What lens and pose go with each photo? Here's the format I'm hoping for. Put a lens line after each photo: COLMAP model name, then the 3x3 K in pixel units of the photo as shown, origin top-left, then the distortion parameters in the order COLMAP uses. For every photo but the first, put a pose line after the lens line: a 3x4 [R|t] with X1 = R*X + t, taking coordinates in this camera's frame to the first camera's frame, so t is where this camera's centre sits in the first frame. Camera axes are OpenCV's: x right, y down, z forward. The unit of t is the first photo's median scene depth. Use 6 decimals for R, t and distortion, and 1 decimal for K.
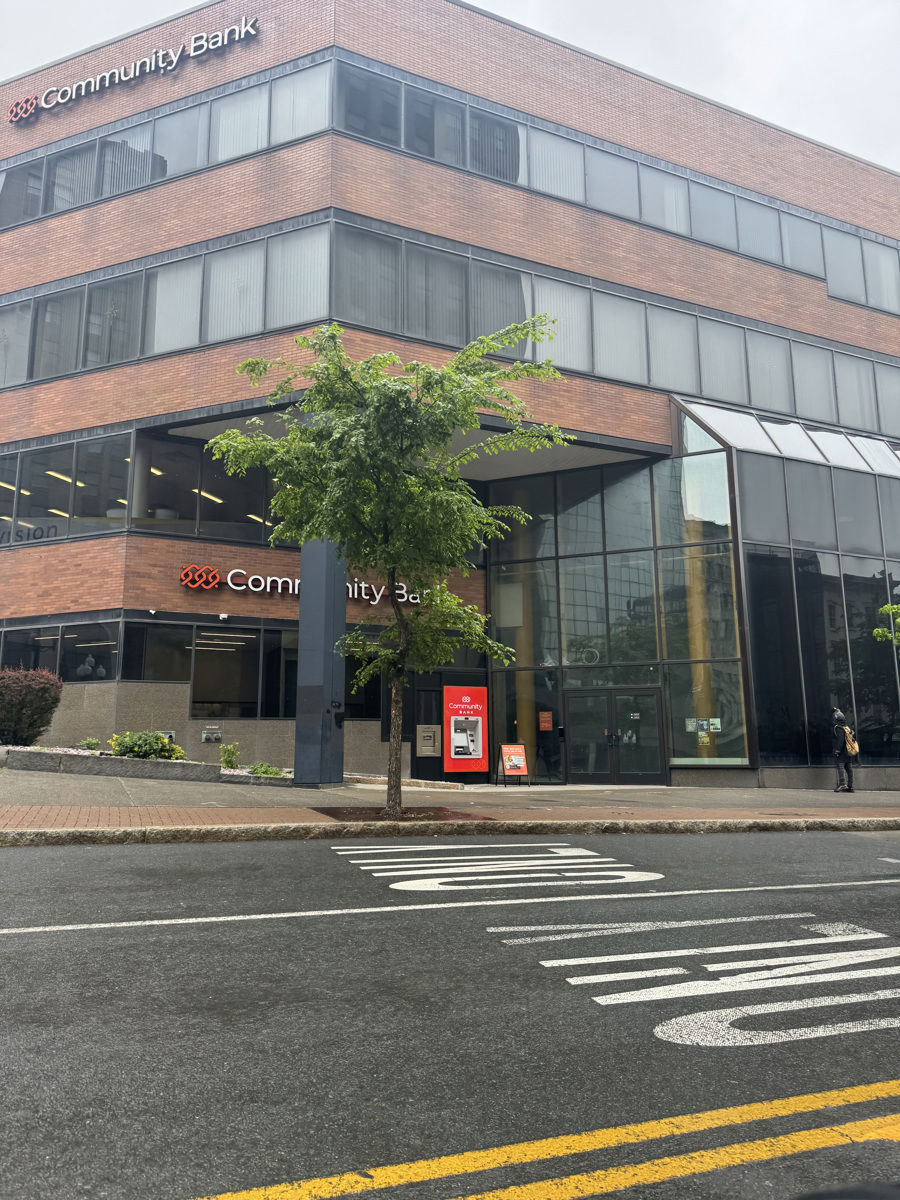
lens RADIAL K [[800.7, 0, 450.0], [0, 800.7, 600.0], [0, 0, 1]] dist [0.053648, -0.051586]
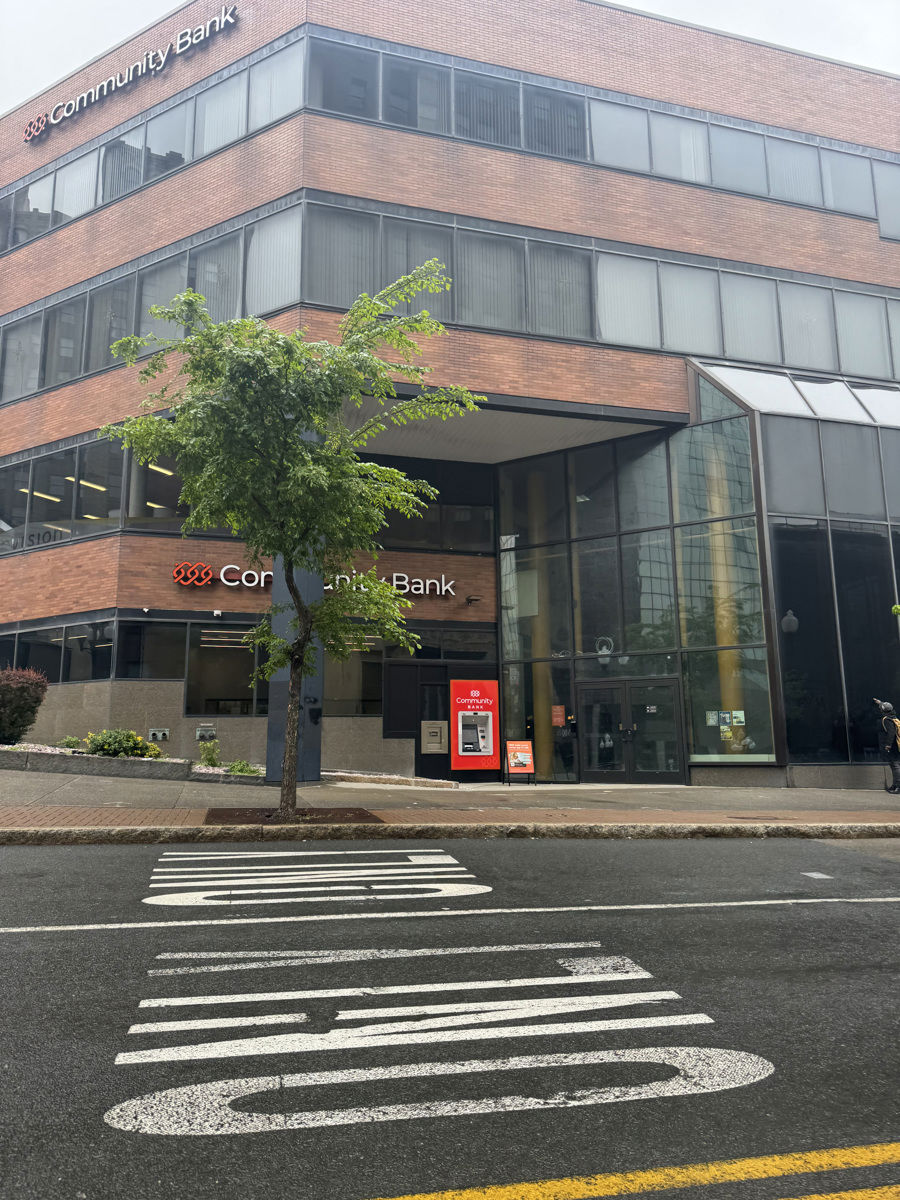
lens RADIAL K [[800.7, 0, 450.0], [0, 800.7, 600.0], [0, 0, 1]] dist [0.053648, -0.051586]
pose [[0.989595, -0.029755, -0.140772, 0.139644], [0.030163, 0.999545, 0.000764, 0.011980], [0.140685, -0.005002, 0.990042, 0.057340]]
